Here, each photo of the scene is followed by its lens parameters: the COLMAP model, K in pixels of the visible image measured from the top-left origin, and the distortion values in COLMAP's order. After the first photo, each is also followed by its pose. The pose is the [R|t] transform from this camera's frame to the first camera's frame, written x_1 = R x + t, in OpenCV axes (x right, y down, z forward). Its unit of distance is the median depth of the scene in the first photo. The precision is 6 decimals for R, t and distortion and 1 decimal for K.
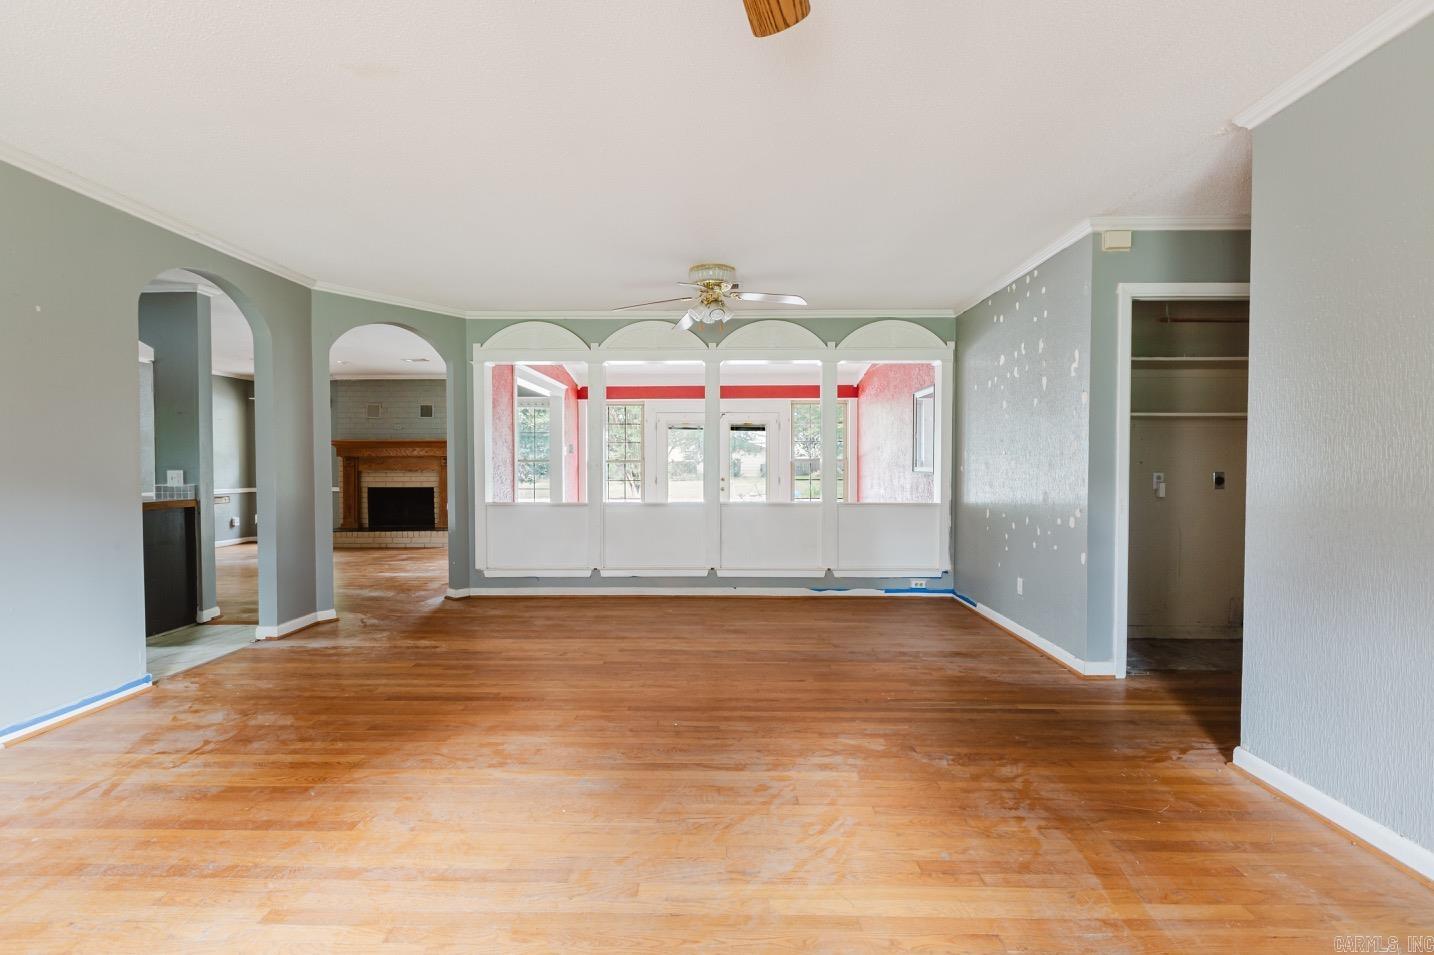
lens RADIAL K [[647.0, 0, 716.6], [0, 647.0, 475.7], [0, 0, 1]] dist [-0.000598, 0.000151]
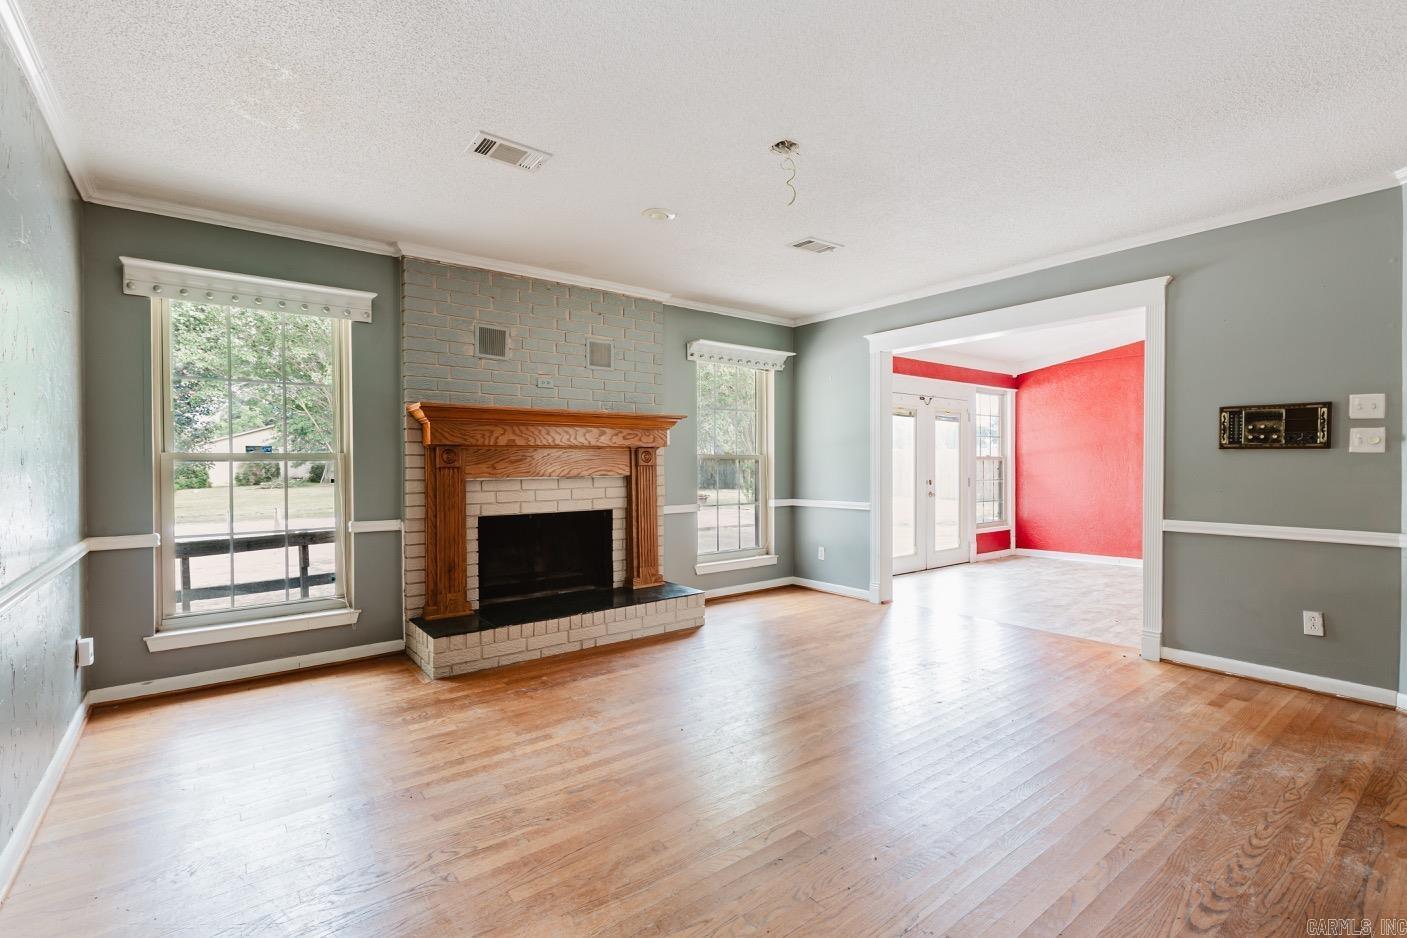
lens RADIAL K [[634.9, 0, 703.2], [0, 634.9, 467.2], [0, 0, 1]] dist [-0.000598, 0.000151]
pose [[0.782053, -0.003021, 0.623204, -0.686335], [0.015658, 0.999768, -0.014803, -0.006054], [-0.623015, 0.021335, 0.781919, 0.574193]]
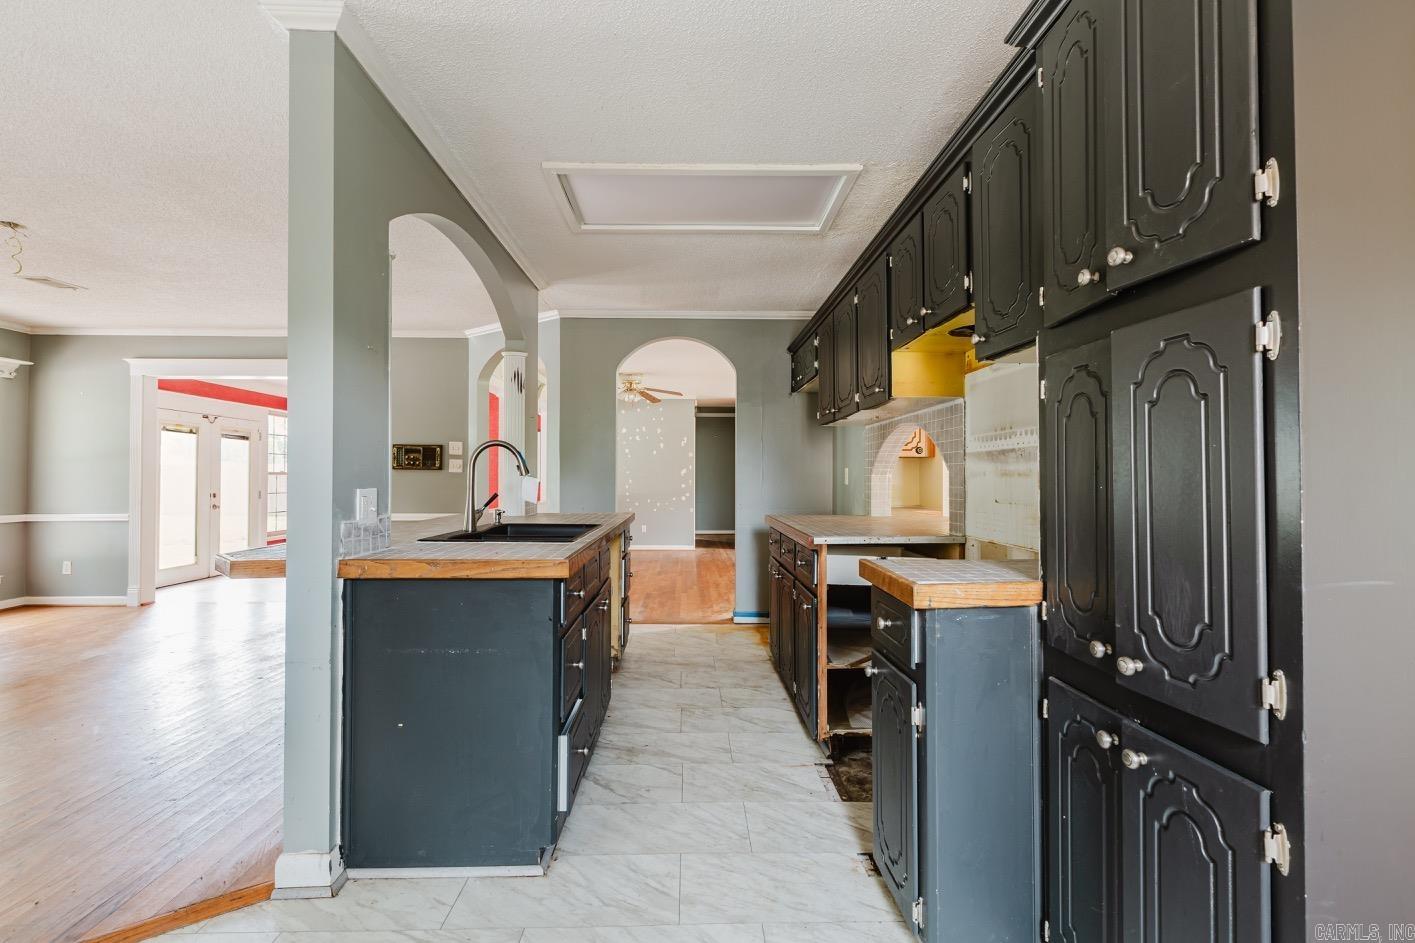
lens RADIAL K [[638.5, 0, 707.1], [0, 638.5, 469.7], [0, 0, 1]] dist [-0.000598, 0.000151]
pose [[-0.045847, 0.015201, 0.998833, -0.844657], [0.025058, 0.999587, -0.014063, -0.000964], [-0.998634, 0.024384, -0.046209, 0.409166]]
